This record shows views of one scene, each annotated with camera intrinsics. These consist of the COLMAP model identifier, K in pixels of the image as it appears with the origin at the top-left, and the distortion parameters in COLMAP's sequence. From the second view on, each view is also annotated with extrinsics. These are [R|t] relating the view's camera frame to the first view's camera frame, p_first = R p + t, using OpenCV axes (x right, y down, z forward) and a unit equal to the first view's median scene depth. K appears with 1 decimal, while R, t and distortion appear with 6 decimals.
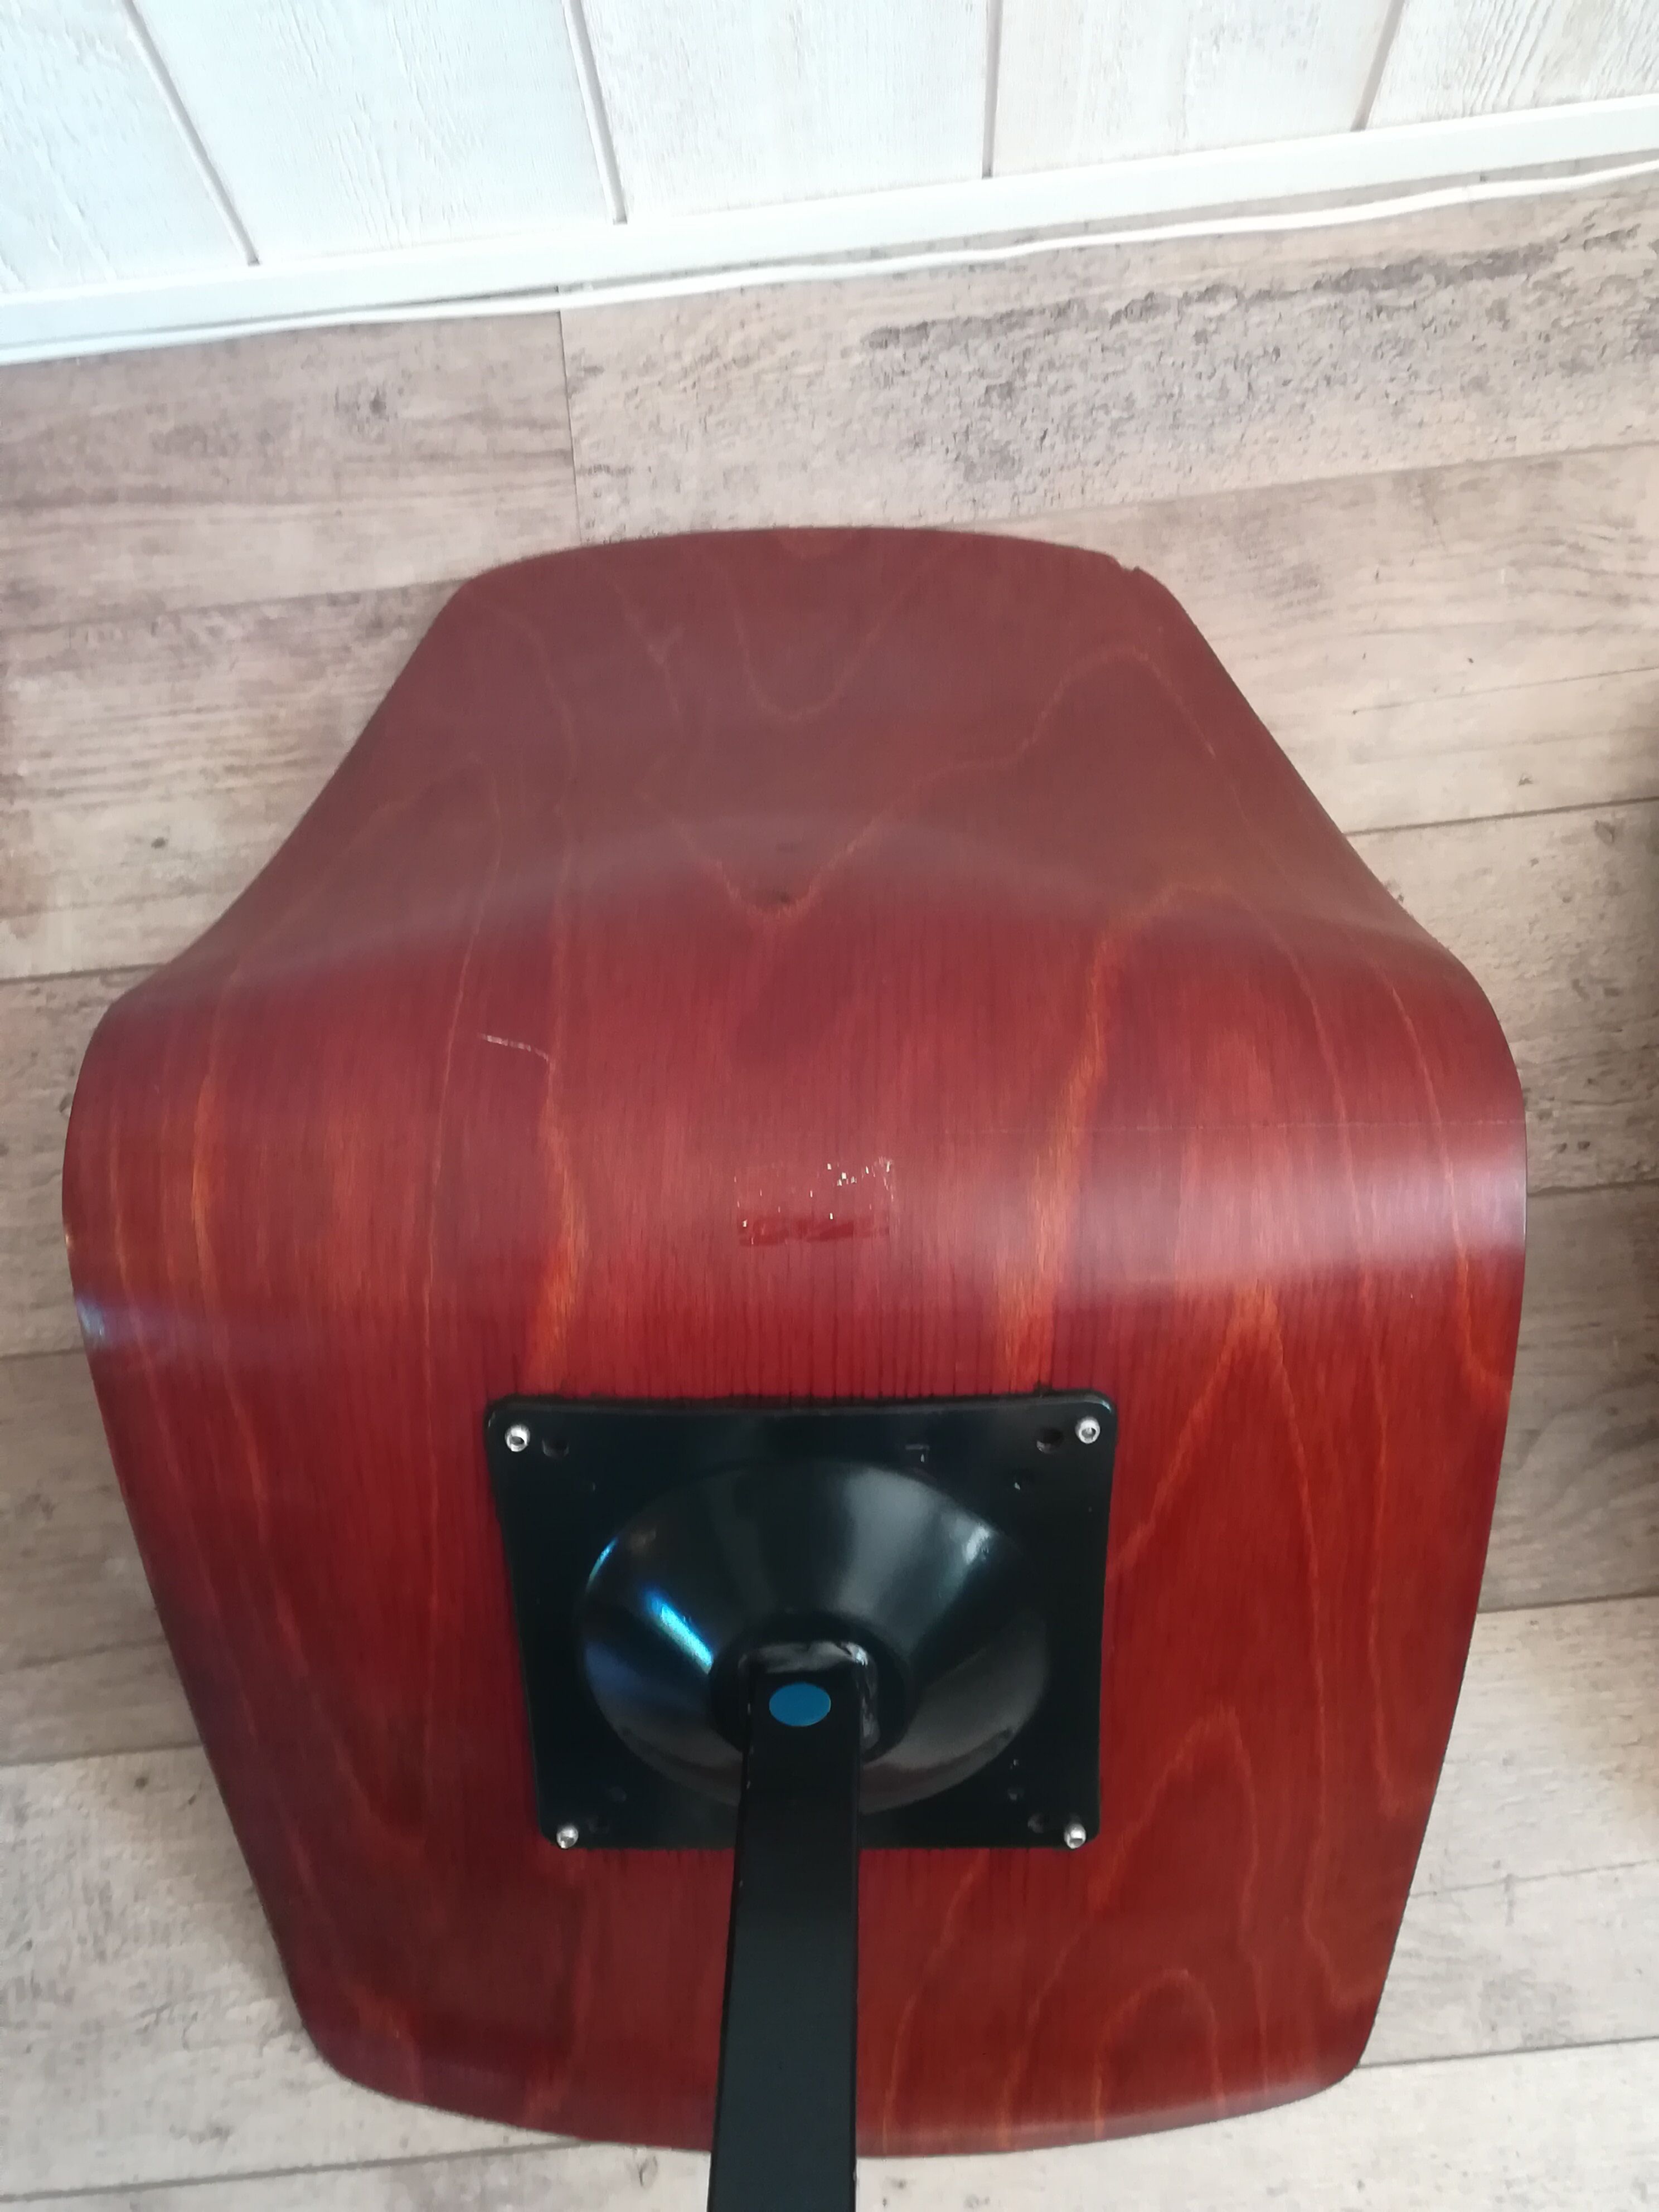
lens RADIAL K [[2220.9, 0, 799.2], [0, 2220.9, 1066.5], [0, 0, 1]] dist [0.023378, 0.000000]
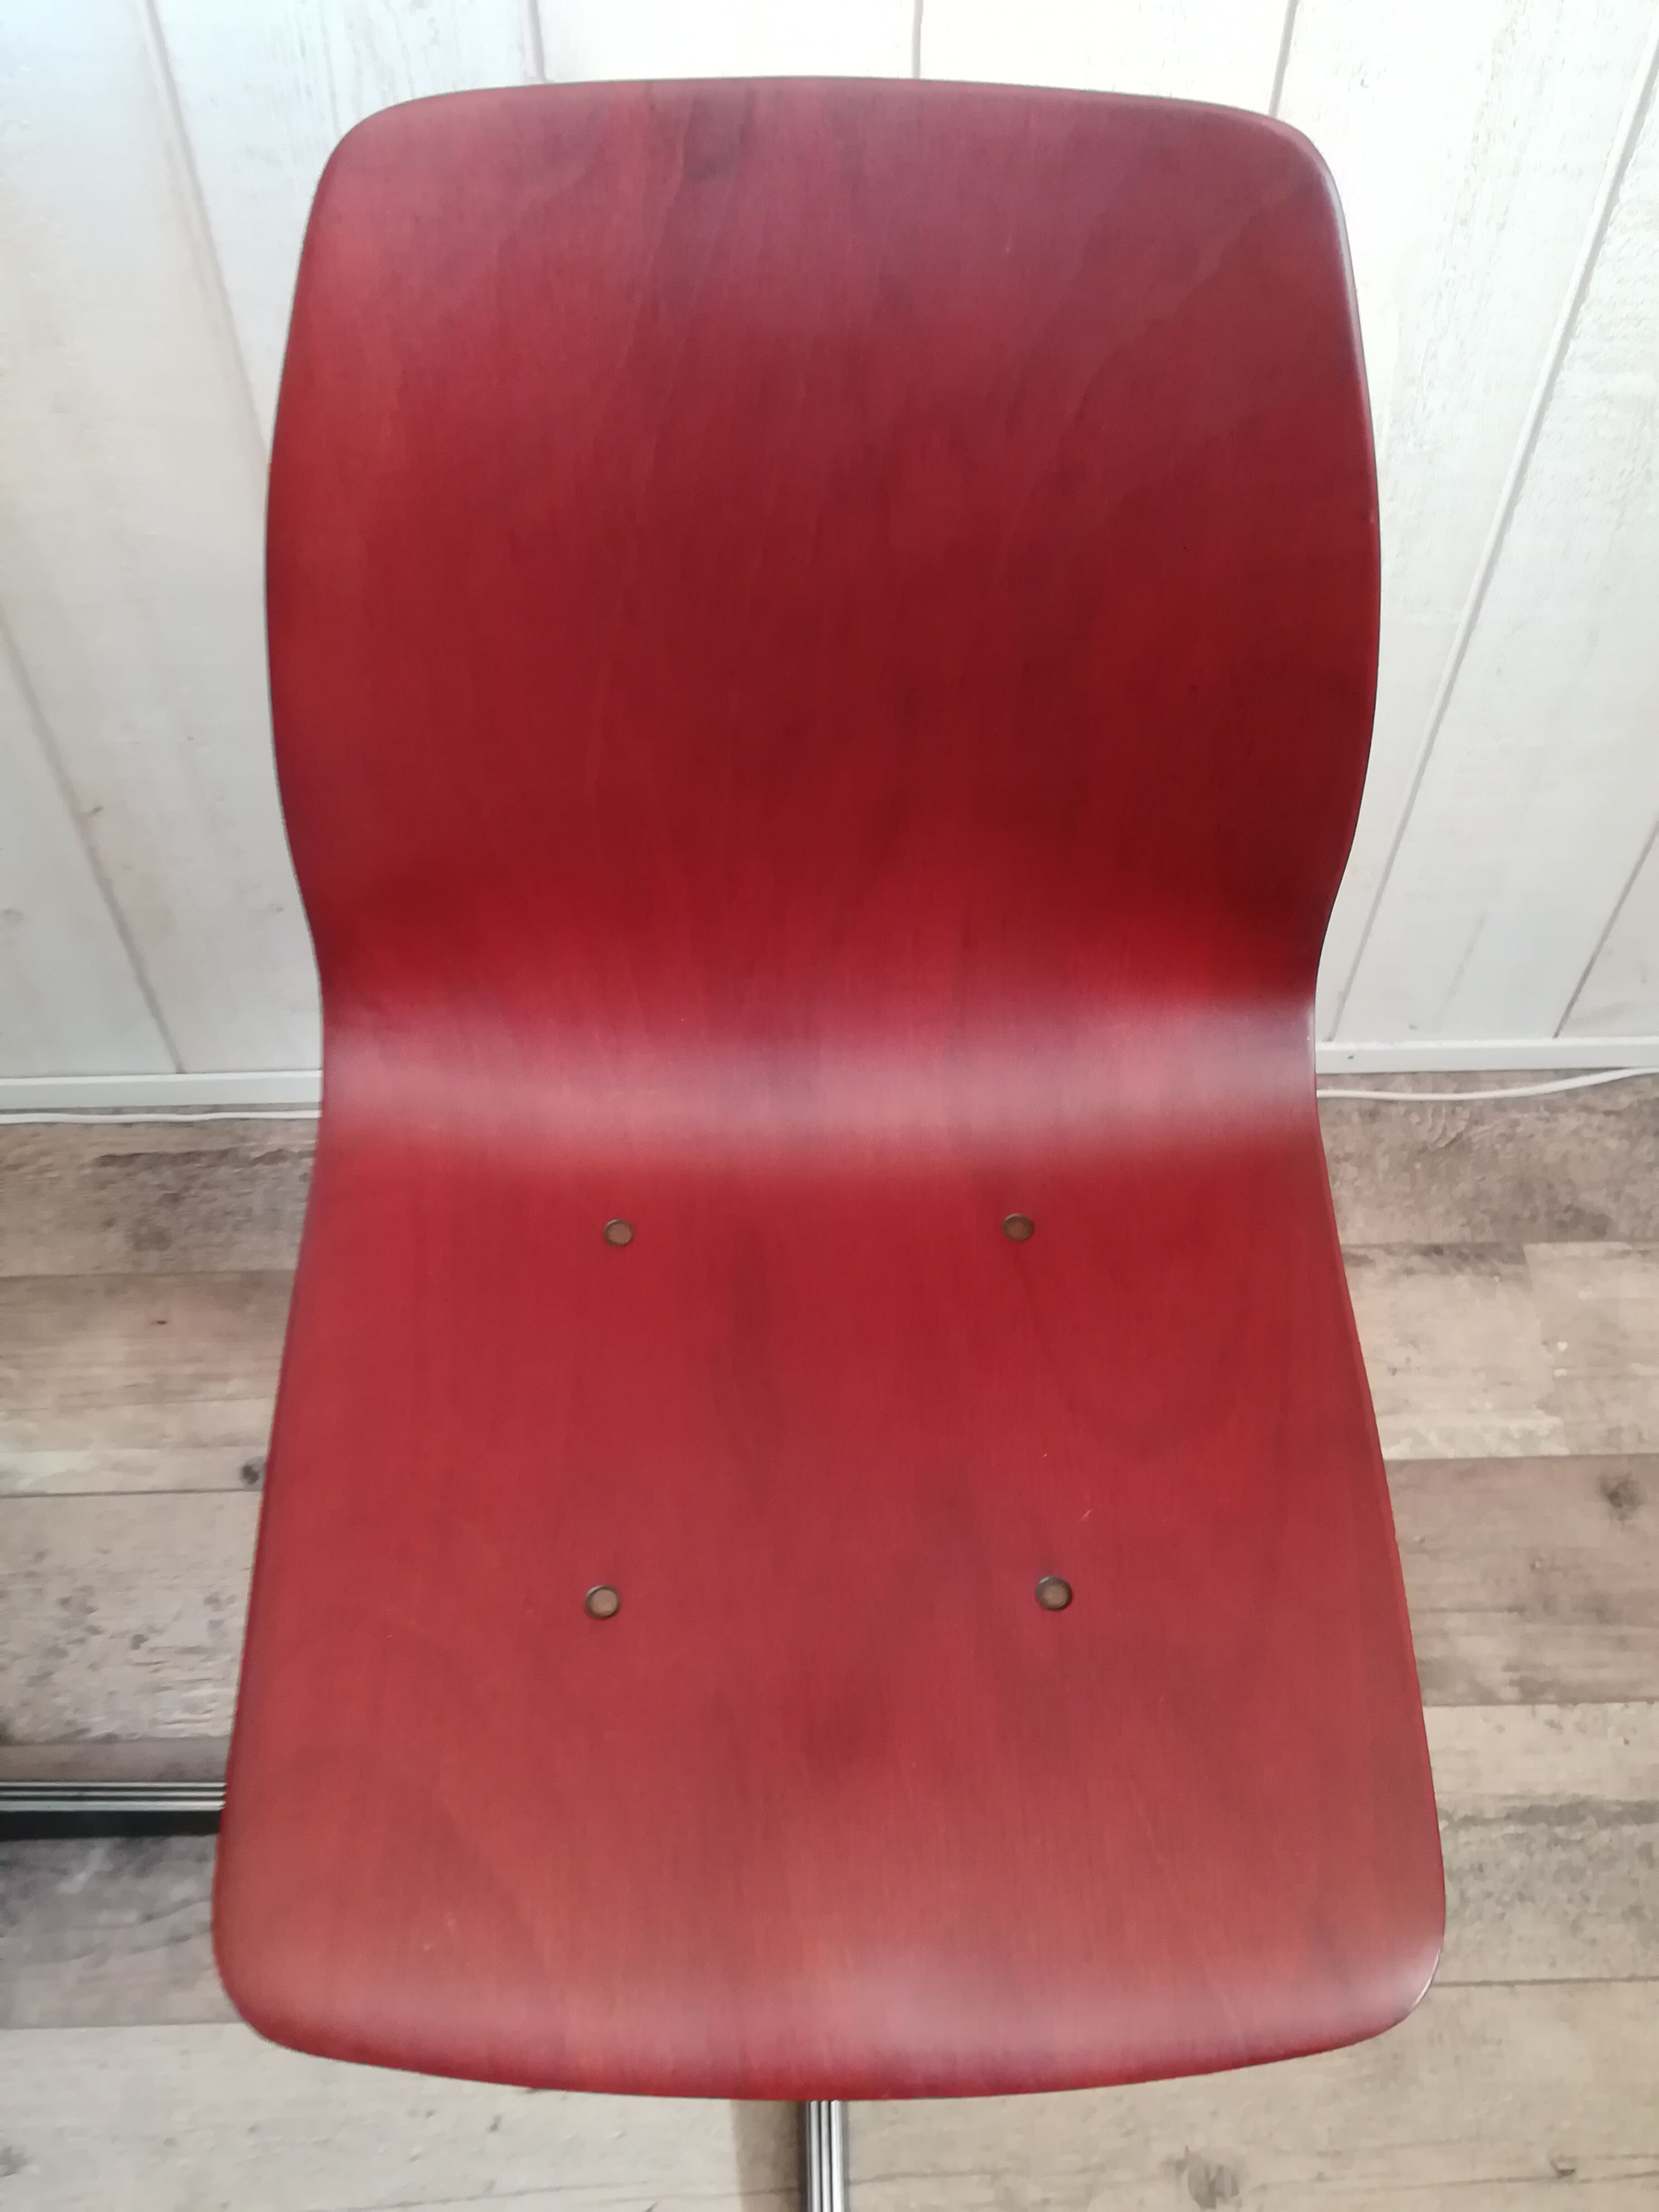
lens RADIAL K [[2220.9, 0, 810.7], [0, 2220.9, 1109.2], [0, 0, 1]] dist [0.023378, 0.000000]
pose [[0.995675, 0.092892, -0.001763, 0.547966], [-0.087186, 0.927617, -0.363216, 0.173601], [-0.032105, 0.361798, 0.931703, -0.512251]]
